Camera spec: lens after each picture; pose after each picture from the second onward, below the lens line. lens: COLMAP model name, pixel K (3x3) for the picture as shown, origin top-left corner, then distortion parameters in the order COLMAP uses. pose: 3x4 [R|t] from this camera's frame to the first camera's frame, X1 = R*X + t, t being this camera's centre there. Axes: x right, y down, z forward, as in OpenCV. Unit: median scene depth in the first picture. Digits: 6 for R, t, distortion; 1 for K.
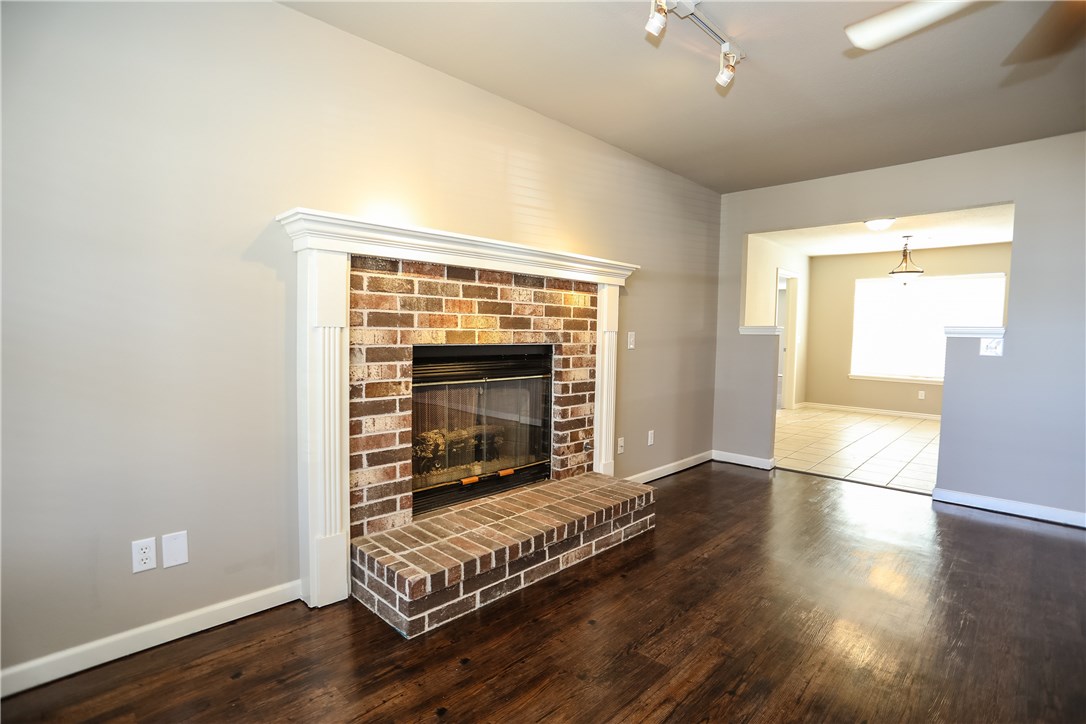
lens RADIAL K [[527.6, 0, 540.9], [0, 527.6, 363.8], [0, 0, 1]] dist [-0.076748, 0.030167]
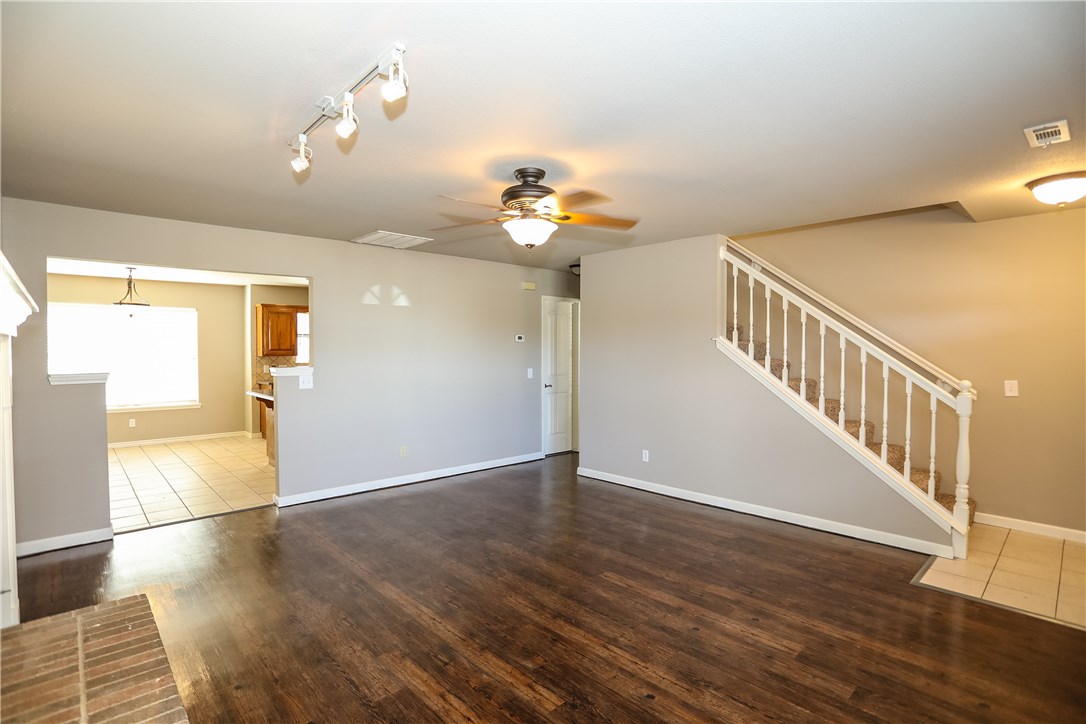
lens RADIAL K [[527.6, 0, 540.9], [0, 527.6, 363.8], [0, 0, 1]] dist [-0.076748, 0.030167]
pose [[0.036455, -0.041939, 0.998455, -0.591839], [0.059767, 0.997422, 0.039713, -0.125723], [-0.997546, 0.058227, 0.038867, 0.388682]]
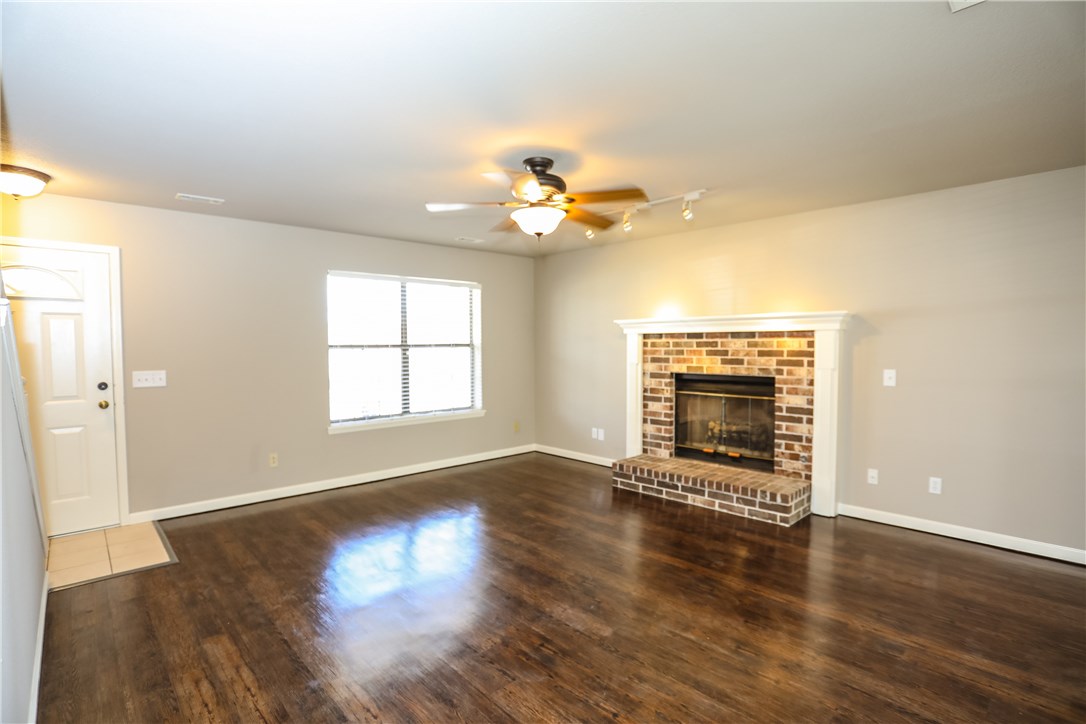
lens RADIAL K [[527.6, 0, 540.9], [0, 527.6, 363.8], [0, 0, 1]] dist [-0.076748, 0.030167]
pose [[-0.037051, 0.022697, -0.999056, 1.679491], [-0.055560, 0.998149, 0.024737, -0.082333], [0.997768, 0.056424, -0.035721, 0.501494]]
